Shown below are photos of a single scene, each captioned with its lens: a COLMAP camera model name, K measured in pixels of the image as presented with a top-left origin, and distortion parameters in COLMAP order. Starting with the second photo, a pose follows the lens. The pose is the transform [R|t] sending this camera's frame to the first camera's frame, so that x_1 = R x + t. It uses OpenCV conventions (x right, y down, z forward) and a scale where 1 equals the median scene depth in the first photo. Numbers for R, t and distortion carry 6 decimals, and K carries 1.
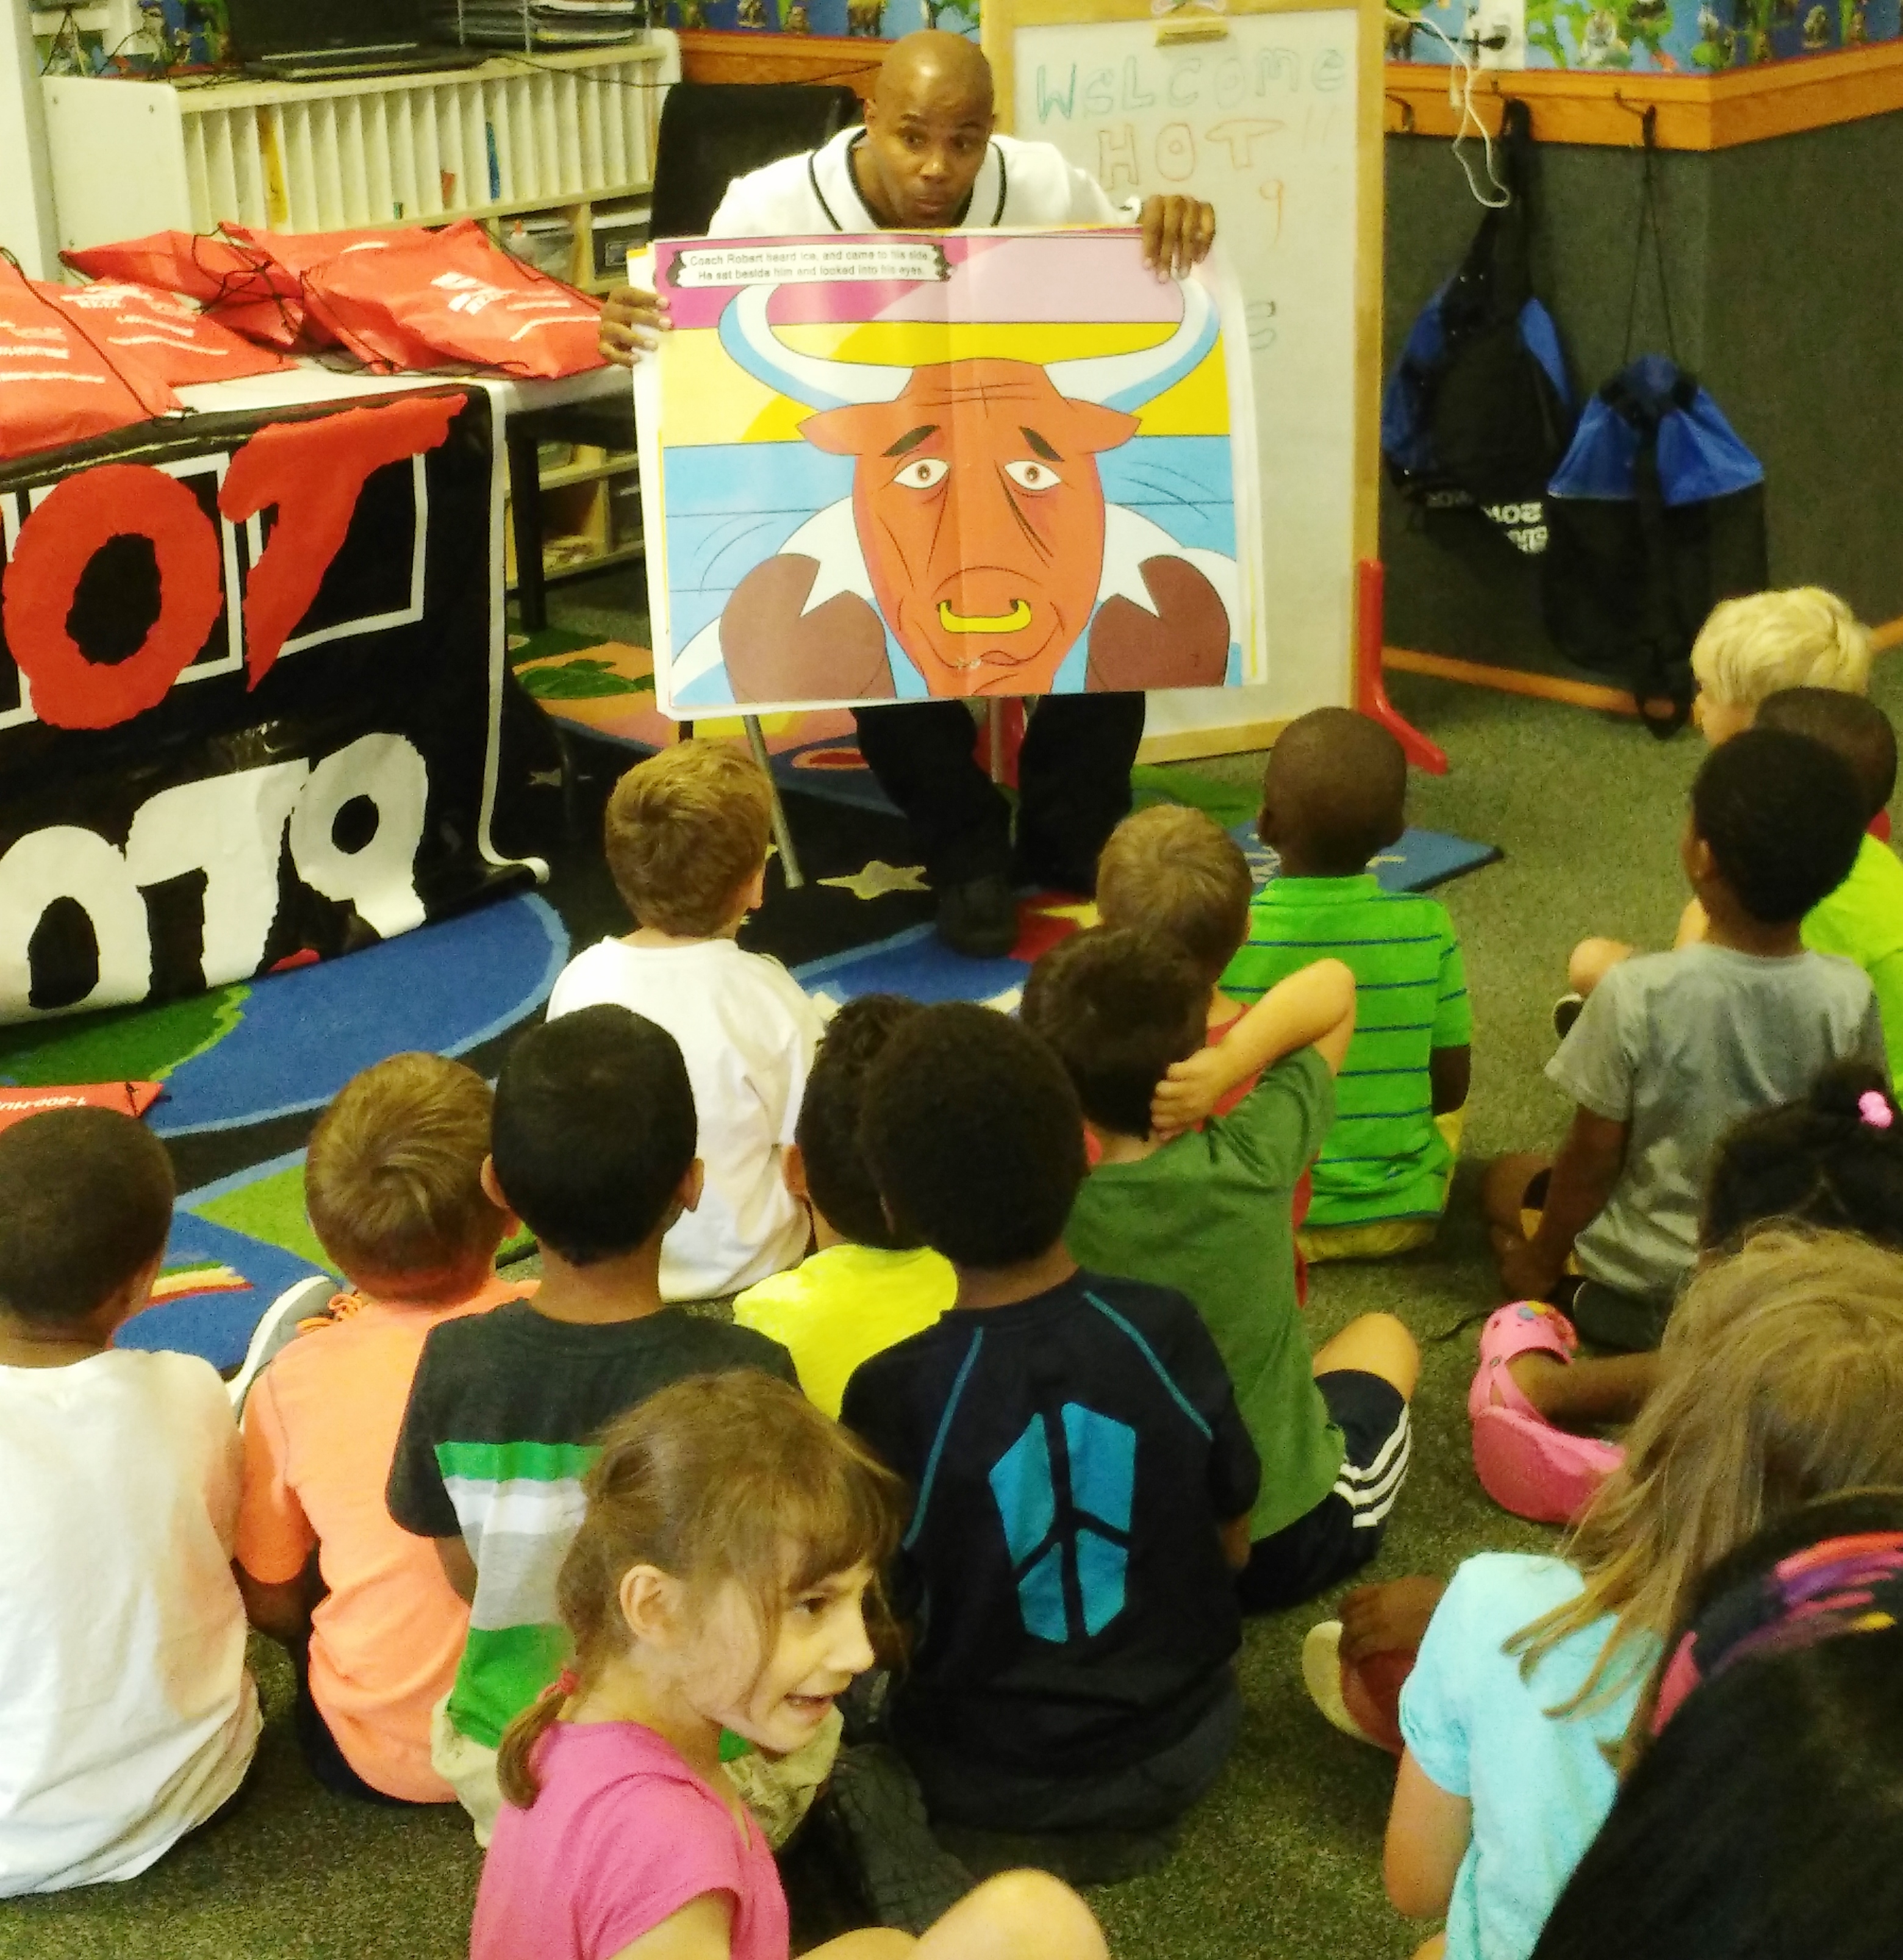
lens RADIAL K [[3611.9, 0, 921.7], [0, 3611.9, 750.6], [0, 0, 1]] dist [0.144076, 0.000000]
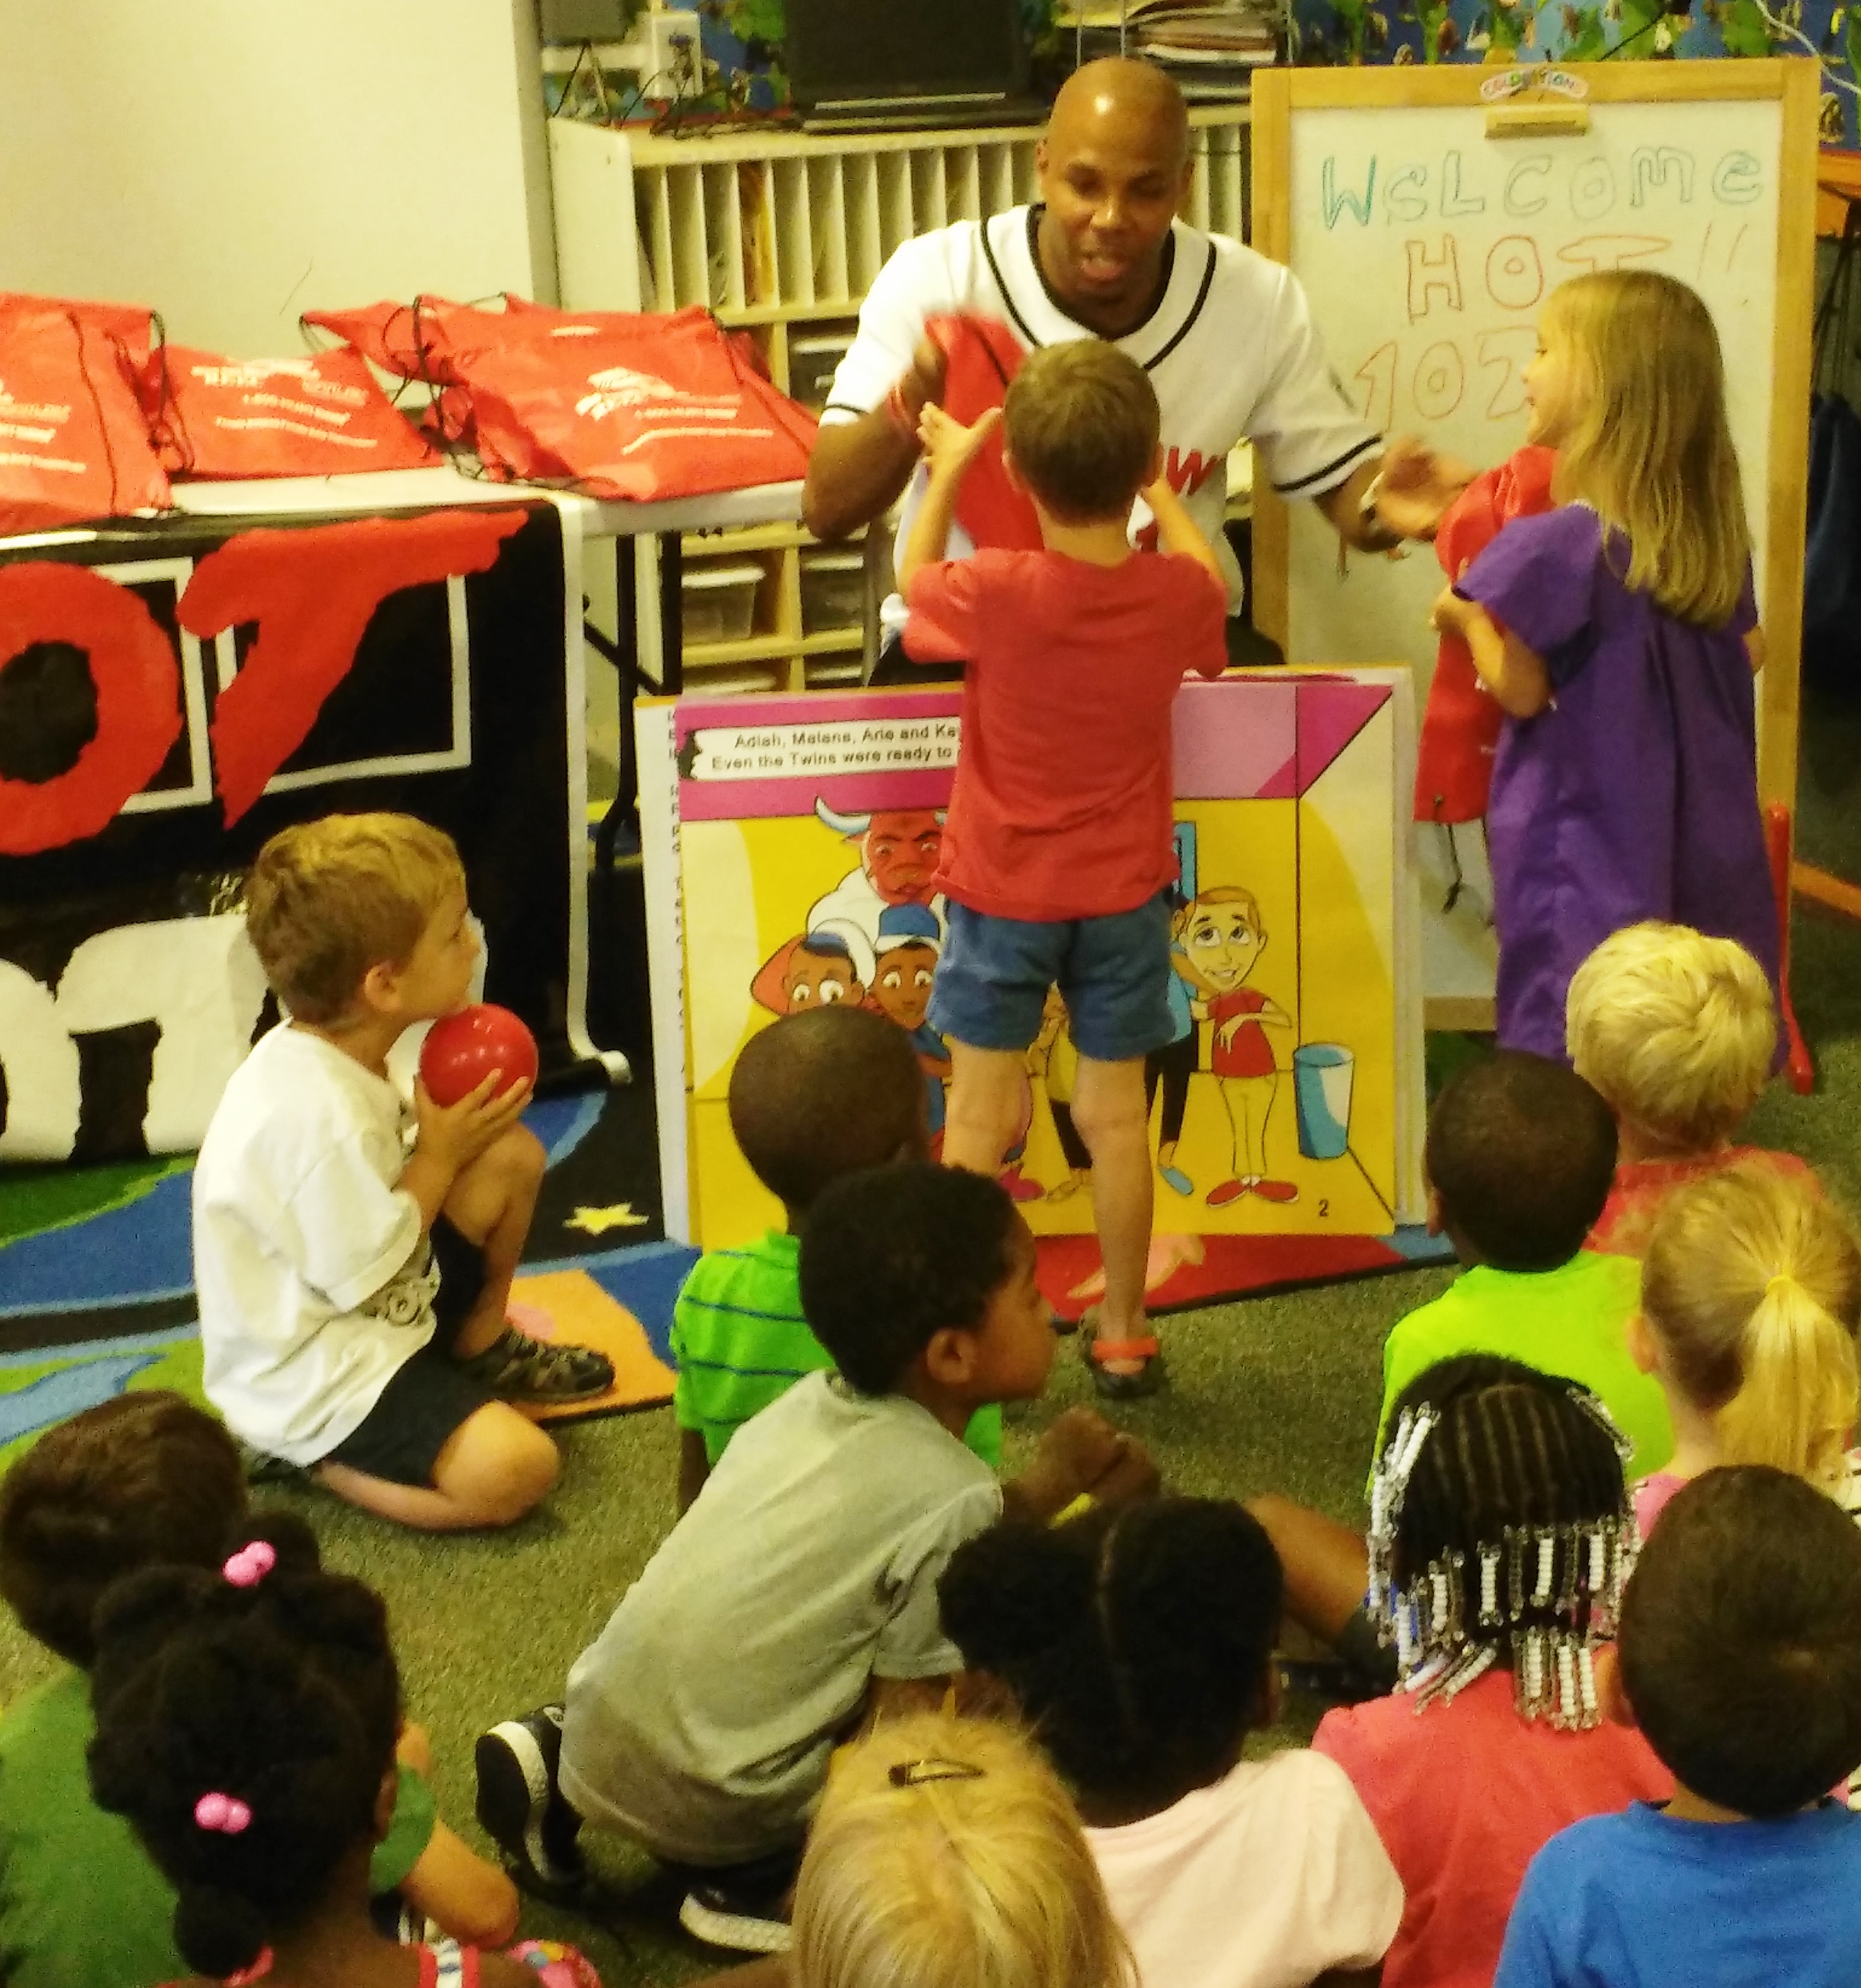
lens RADIAL K [[4054.5, 0, 1054.2], [0, 4054.5, 875.9], [0, 0, 1]] dist [0.154276, 0.000000]
pose [[0.912861, 0.113450, -0.392191, 0.345332], [-0.110241, 0.993428, 0.030777, -0.050923], [0.393105, 0.015140, 0.919369, 0.145657]]
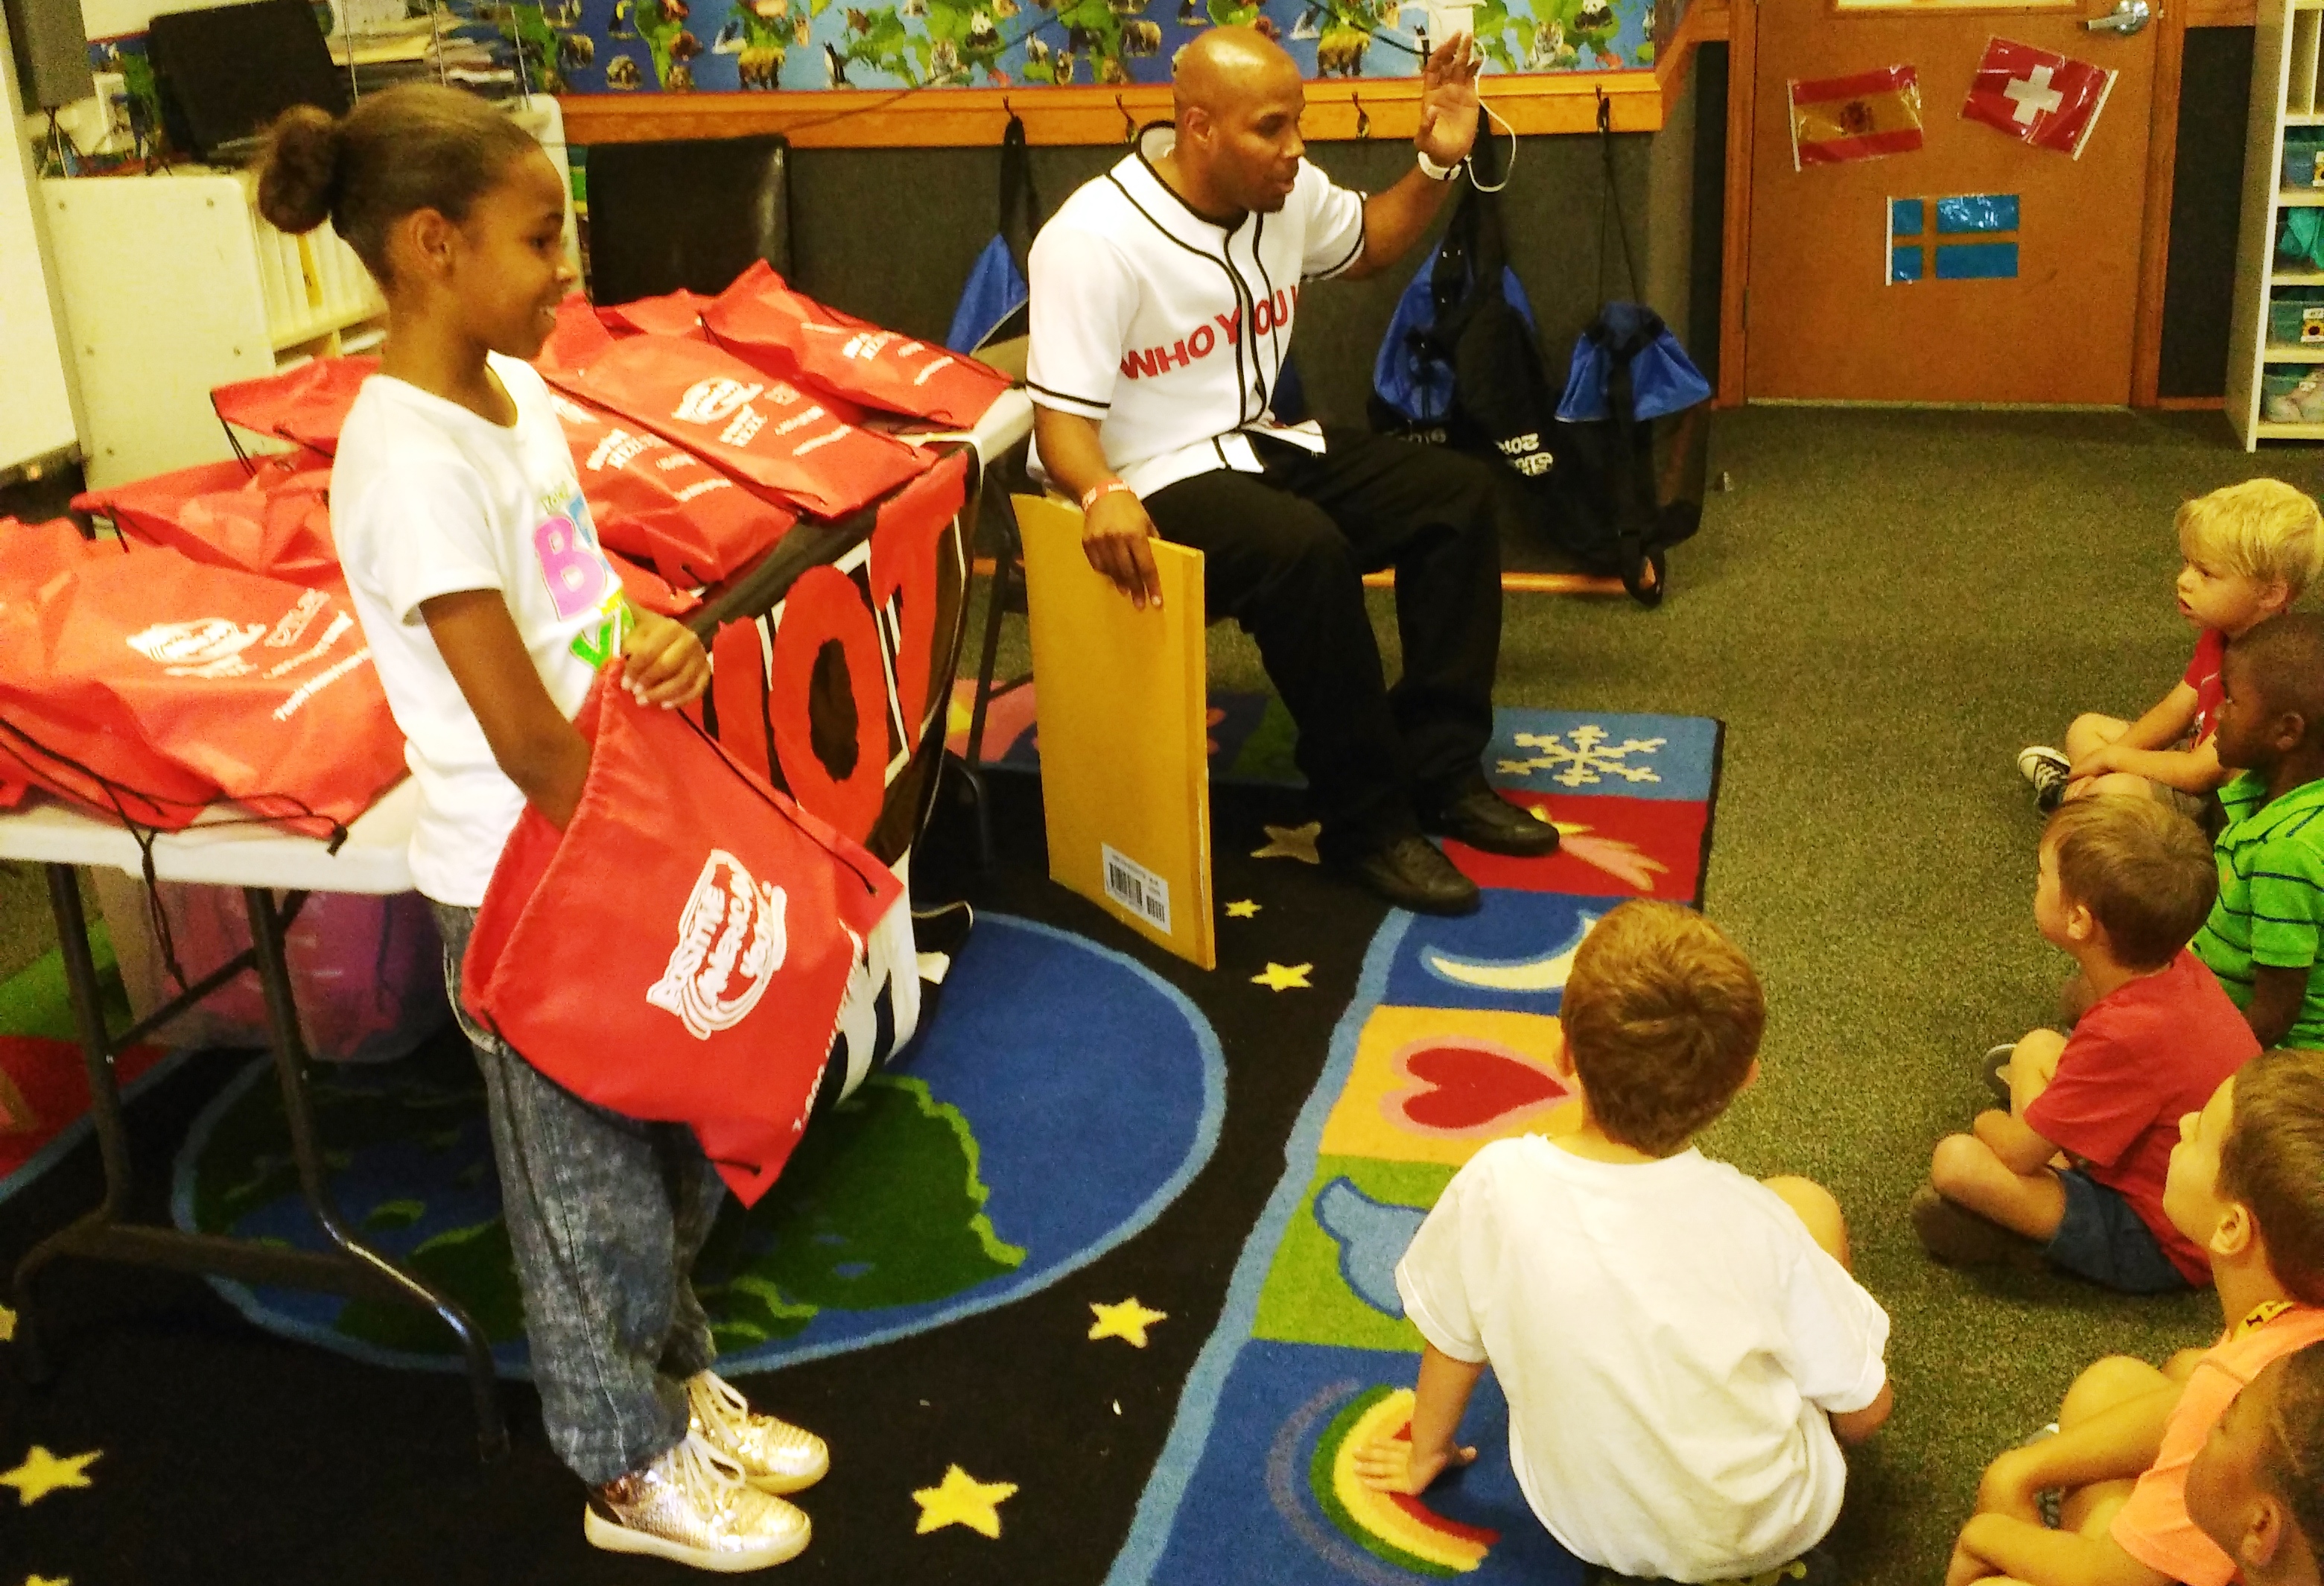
lens RADIAL K [[2549.2, 0, 1124.0], [0, 2549.2, 781.5], [0, 0, 1]] dist [0.059429, 0.000000]
pose [[0.877241, -0.181671, 0.444346, -0.380450], [0.151118, 0.983073, 0.103589, -0.067936], [-0.455644, -0.023724, 0.889846, 0.316760]]
